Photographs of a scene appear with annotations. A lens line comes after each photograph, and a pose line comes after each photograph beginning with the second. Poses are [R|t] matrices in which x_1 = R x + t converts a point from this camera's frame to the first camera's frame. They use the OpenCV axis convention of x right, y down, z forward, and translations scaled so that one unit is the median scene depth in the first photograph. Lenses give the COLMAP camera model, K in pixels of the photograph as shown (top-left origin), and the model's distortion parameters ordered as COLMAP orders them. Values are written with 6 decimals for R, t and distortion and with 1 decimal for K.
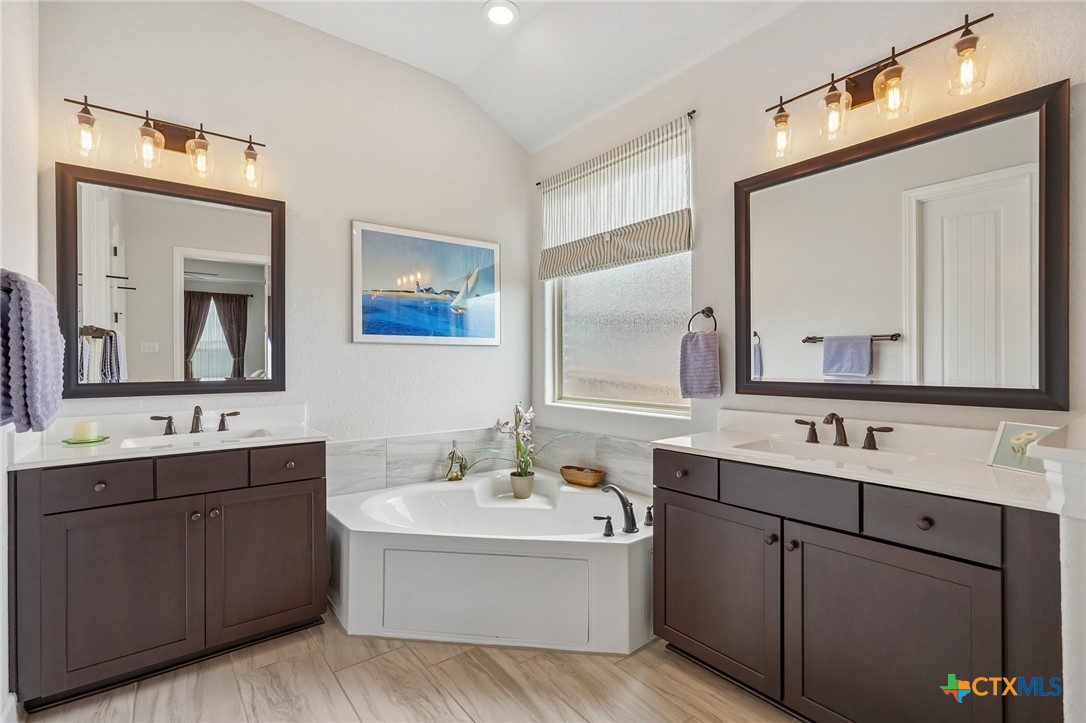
lens RADIAL K [[480.3, 0, 538.7], [0, 480.3, 362.5], [0, 0, 1]] dist [-0.014665, 0.004851]
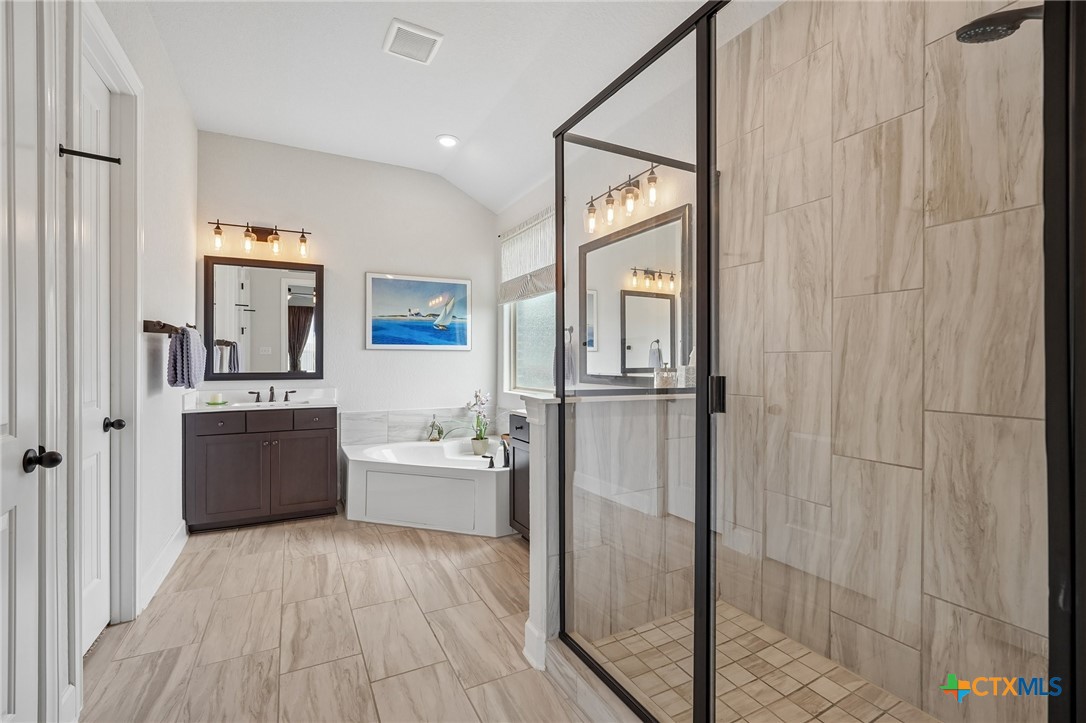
lens RADIAL K [[480.3, 0, 548.2], [0, 480.3, 359.7], [0, 0, 1]] dist [-0.014665, 0.004851]
pose [[0.984055, 0.001668, -0.177856, 0.588303], [-0.002691, 0.999981, -0.005513, -0.000672], [0.177844, 0.005904, 0.984041, -0.546180]]
